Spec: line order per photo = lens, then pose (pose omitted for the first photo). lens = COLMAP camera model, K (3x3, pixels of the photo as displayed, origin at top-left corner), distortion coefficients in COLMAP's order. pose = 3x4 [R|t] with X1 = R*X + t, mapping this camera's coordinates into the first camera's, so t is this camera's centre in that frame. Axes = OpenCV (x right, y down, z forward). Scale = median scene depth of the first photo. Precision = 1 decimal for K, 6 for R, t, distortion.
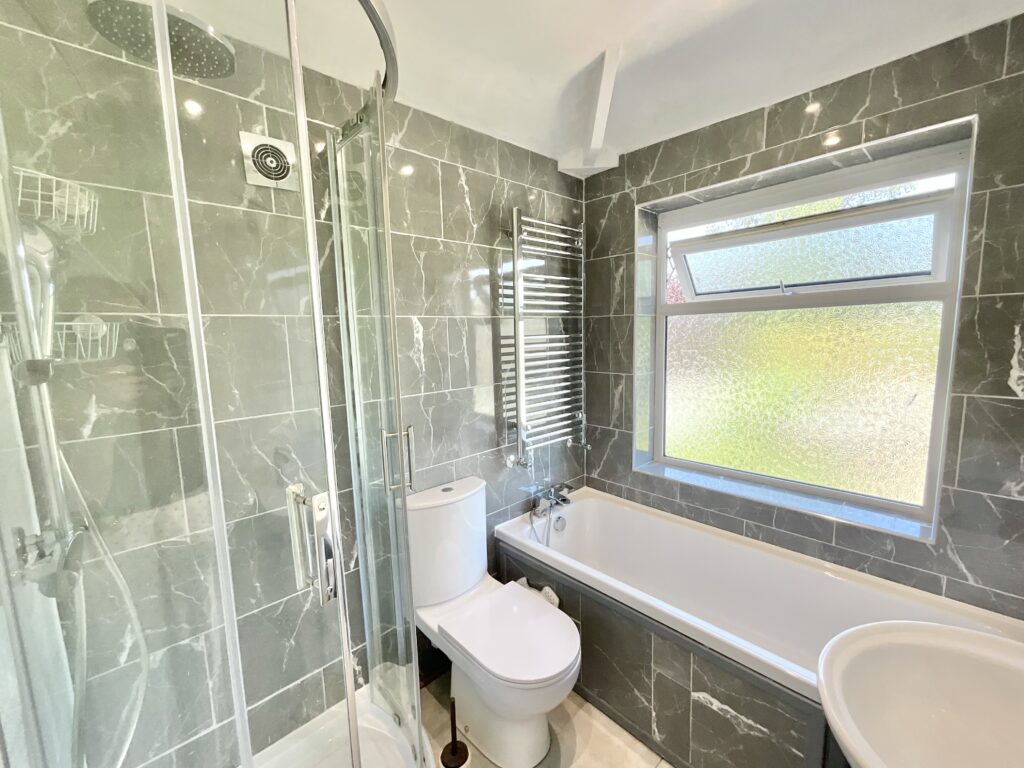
lens RADIAL K [[413.3, 0, 510.4], [0, 413.3, 384.5], [0, 0, 1]] dist [-0.001803, 0.000631]
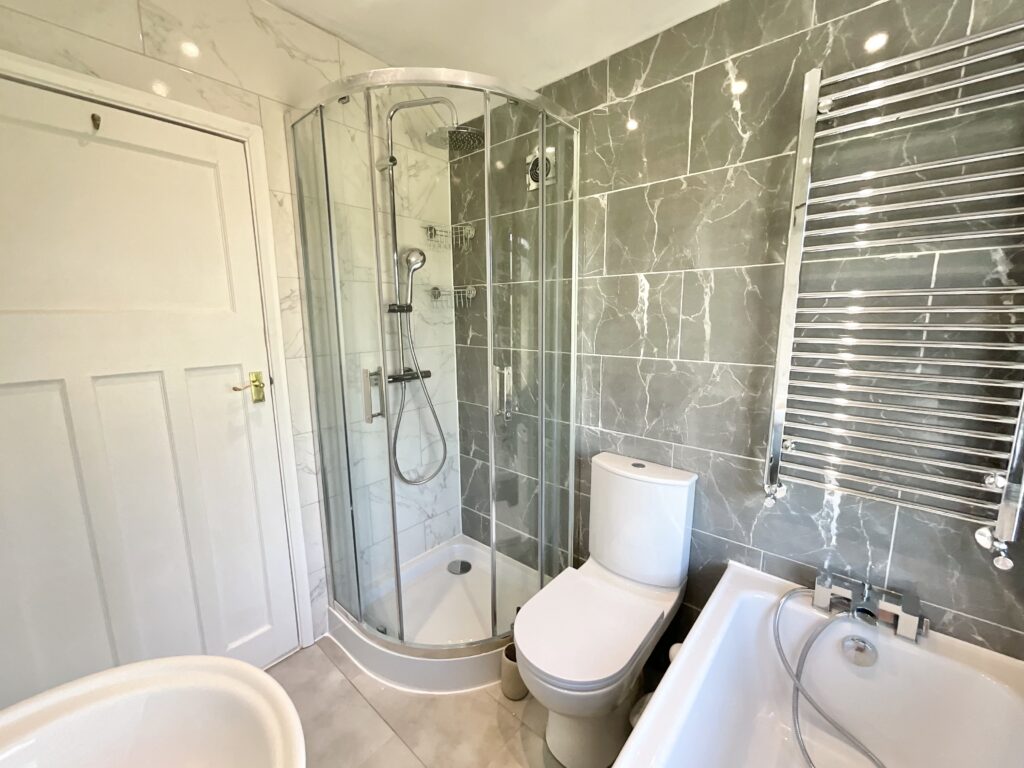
lens RADIAL K [[413.3, 0, 510.4], [0, 413.3, 384.5], [0, 0, 1]] dist [-0.001803, 0.000631]
pose [[0.101791, 0.192192, -0.976064, 0.668099], [-0.121418, 0.976225, 0.179561, -0.048673], [0.987368, 0.100234, 0.122707, 0.583962]]
